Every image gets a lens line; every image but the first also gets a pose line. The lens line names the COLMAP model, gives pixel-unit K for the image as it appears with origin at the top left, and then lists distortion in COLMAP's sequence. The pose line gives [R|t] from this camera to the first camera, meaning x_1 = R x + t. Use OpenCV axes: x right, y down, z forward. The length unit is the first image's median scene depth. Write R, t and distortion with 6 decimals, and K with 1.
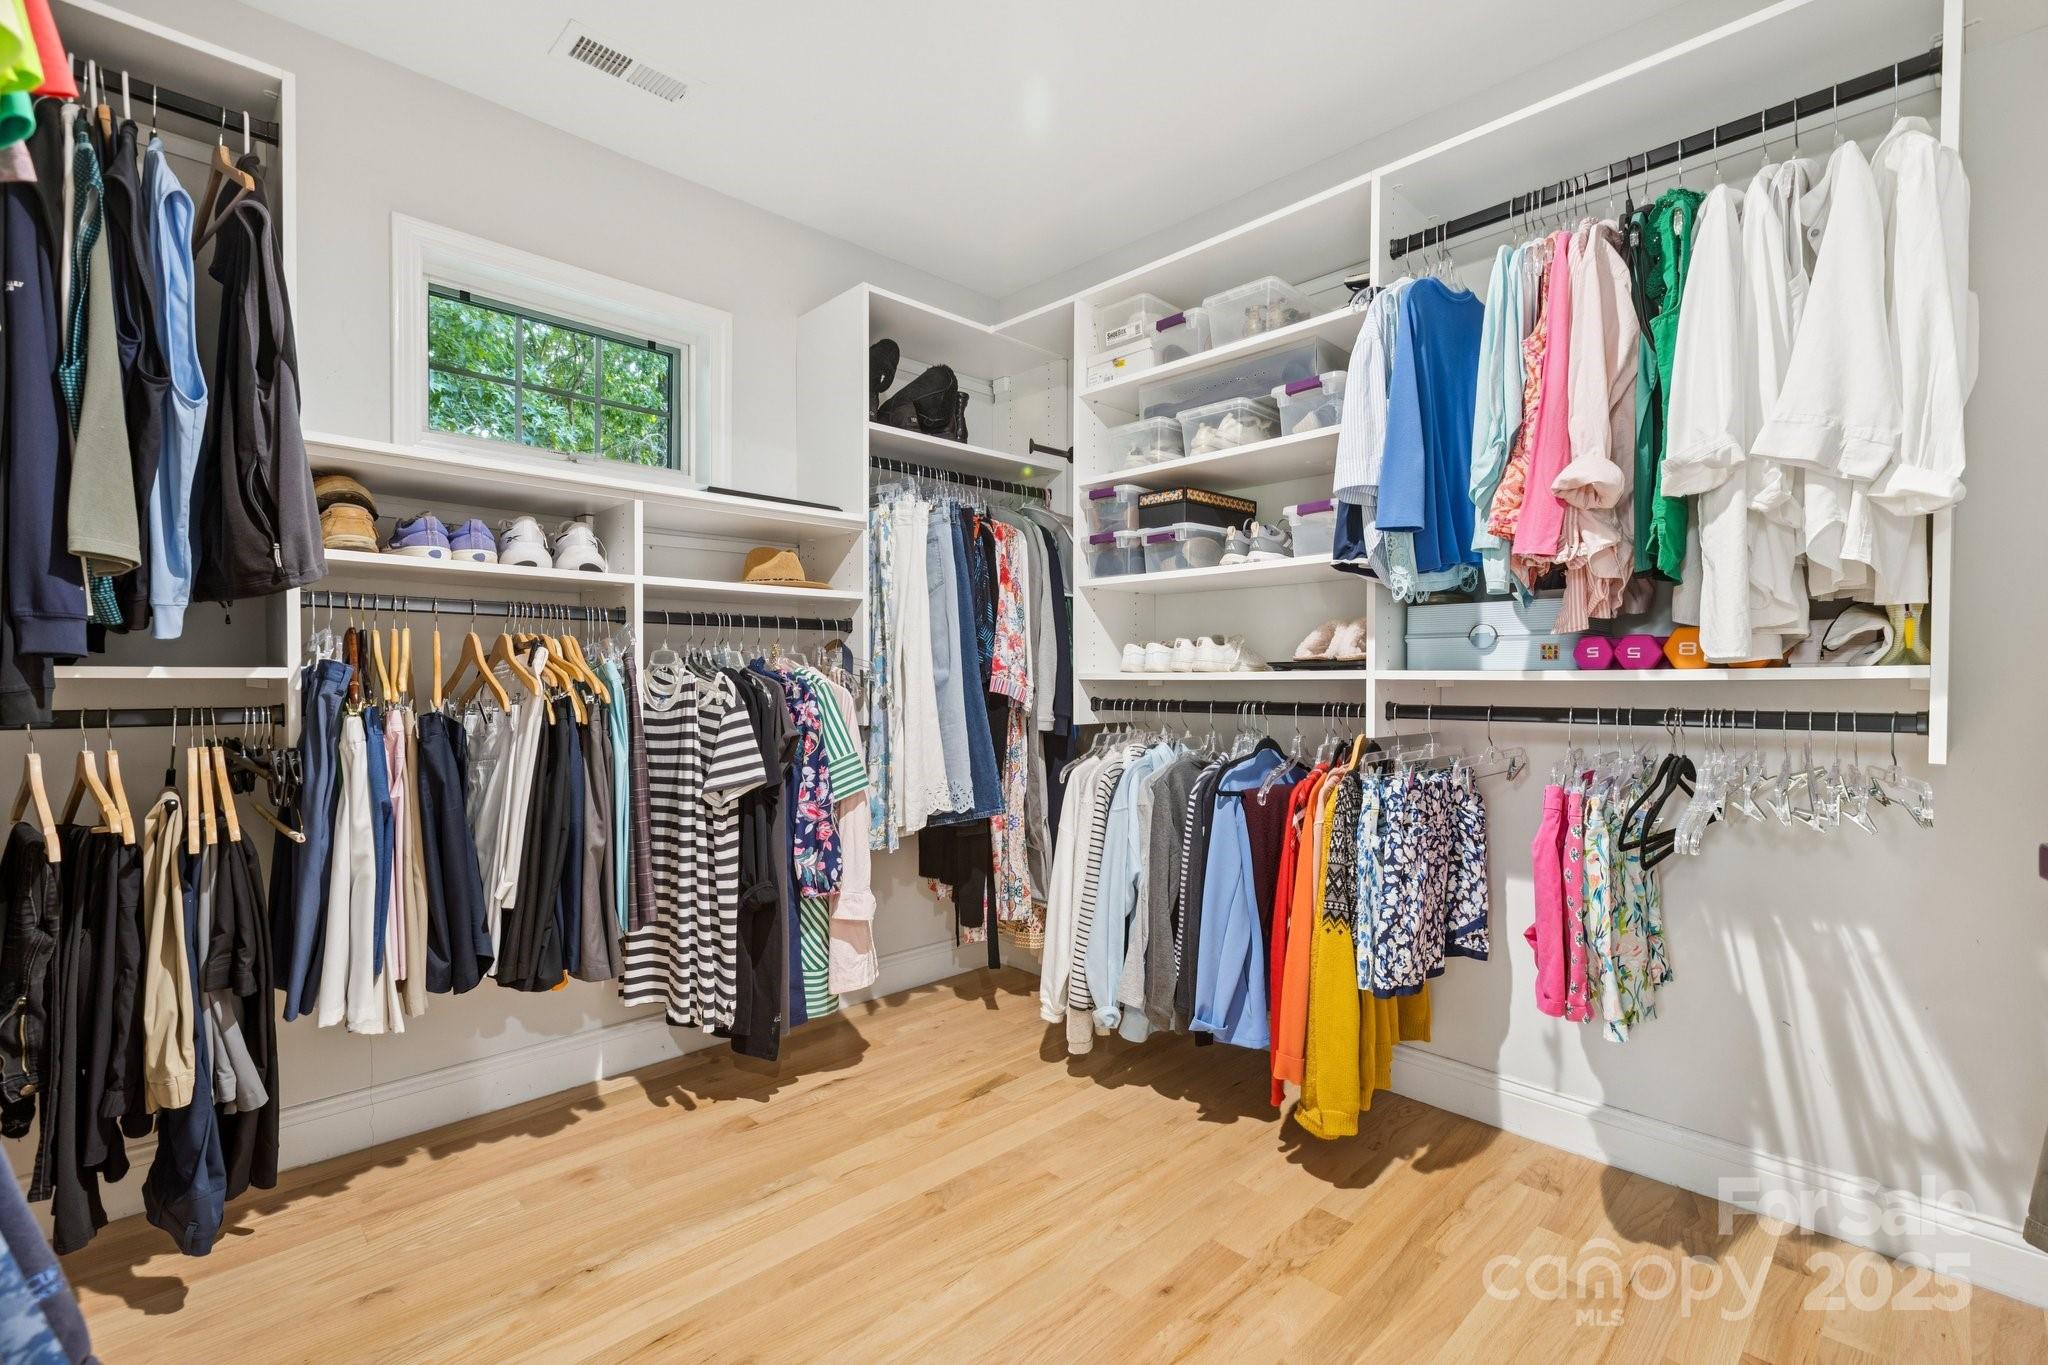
lens RADIAL K [[931.2, 0, 1026.3], [0, 931.2, 689.4], [0, 0, 1]] dist [0.011383, 0.000226]
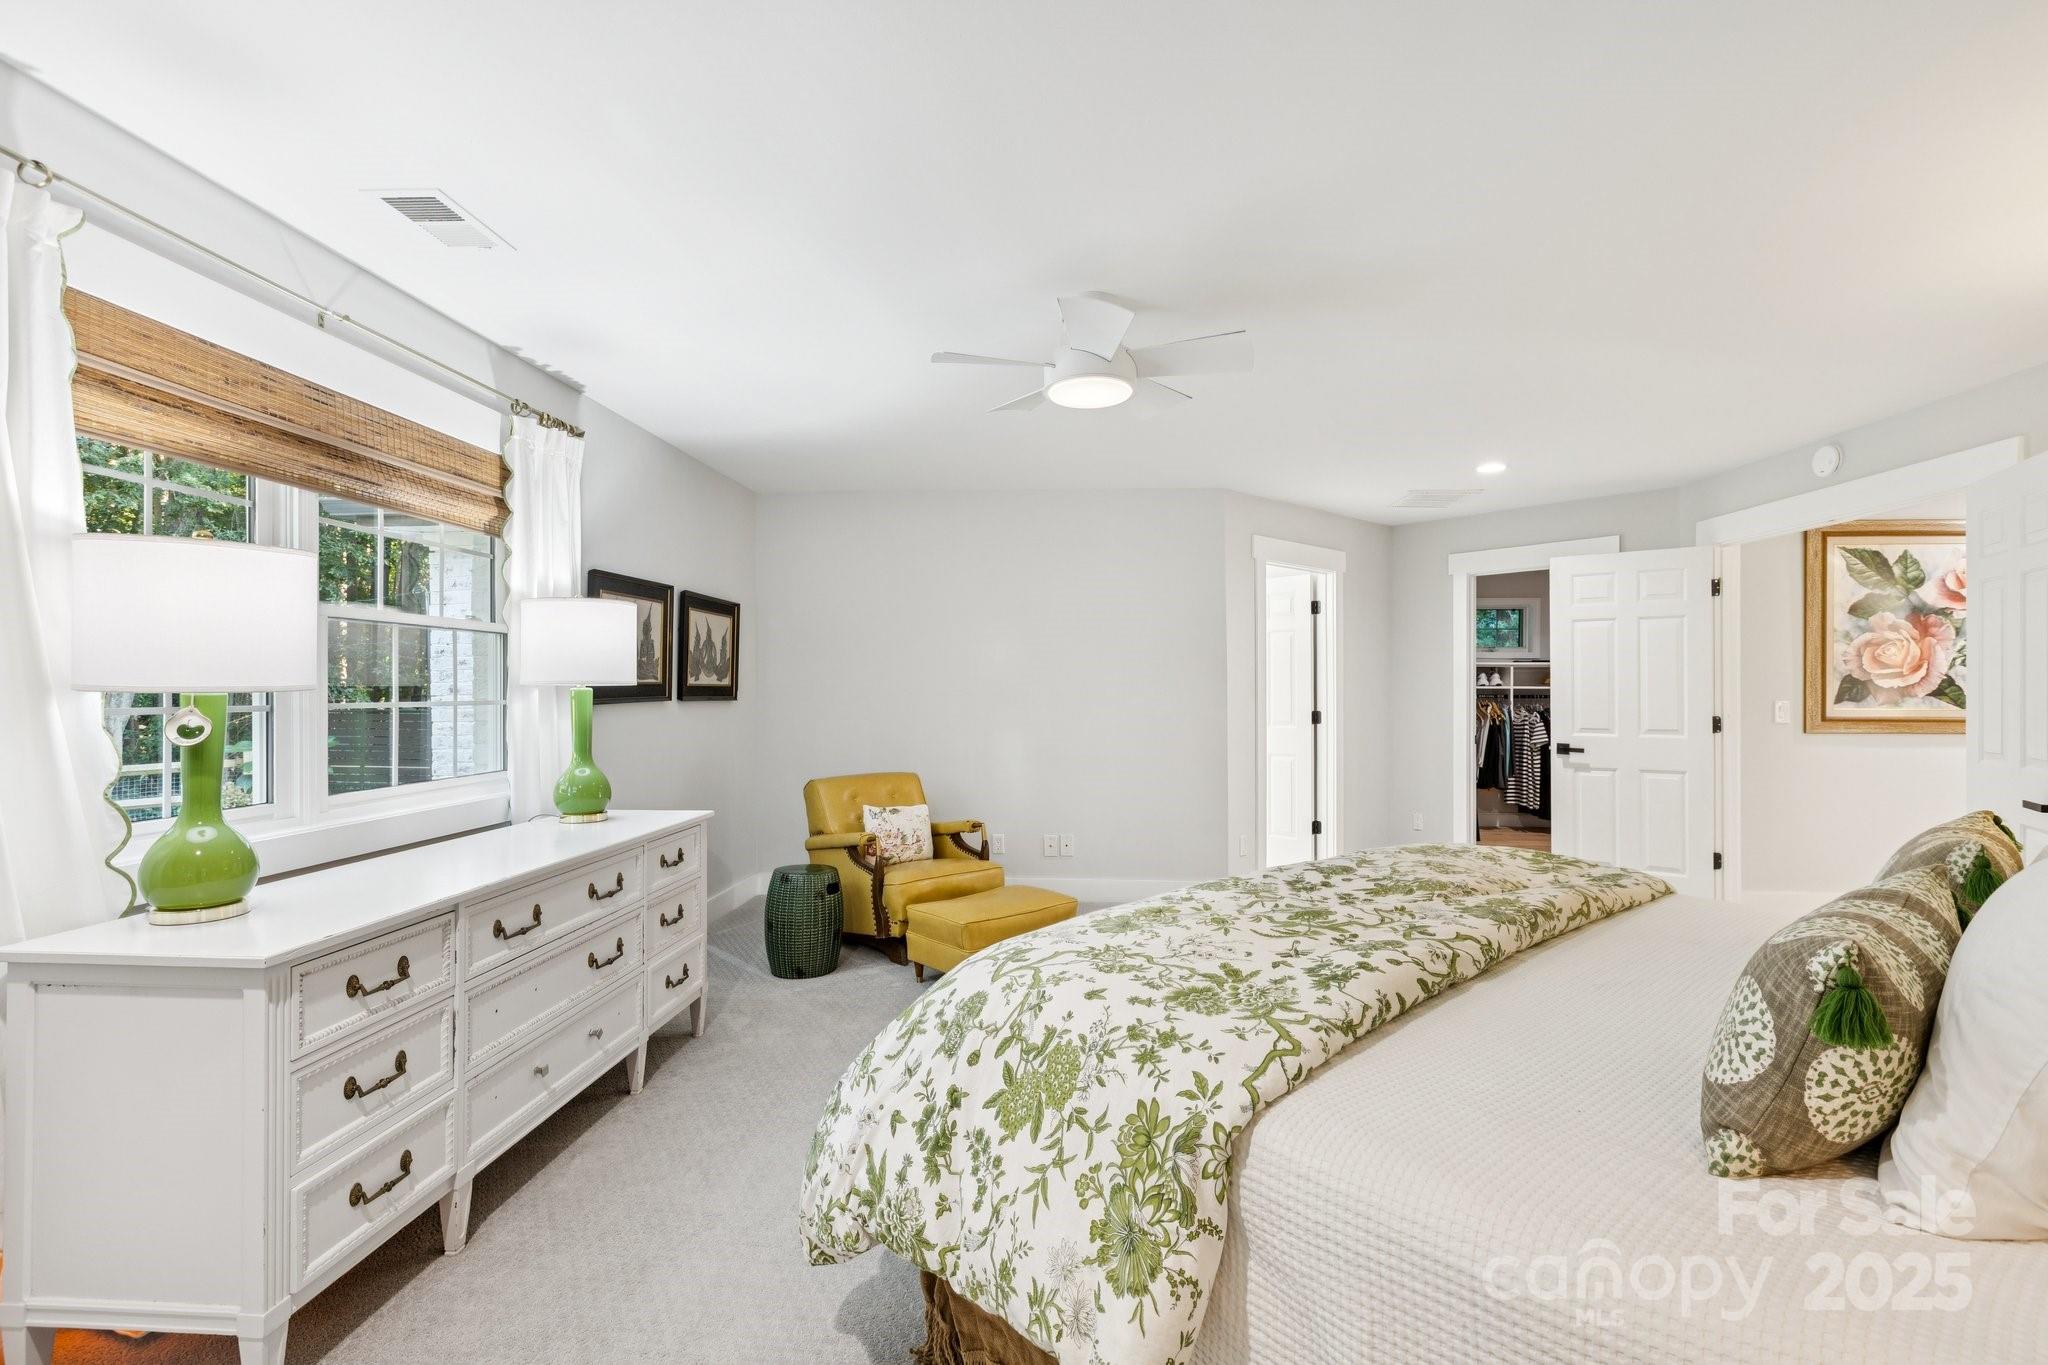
lens RADIAL K [[931.2, 0, 1027.2], [0, 931.2, 681.4], [0, 0, 1]] dist [0.011383, 0.000226]
pose [[0.658497, -0.004736, -0.752569, 1.109305], [-0.005346, 0.999926, -0.010971, -0.088759], [0.752564, 0.011248, 0.658423, -2.890663]]
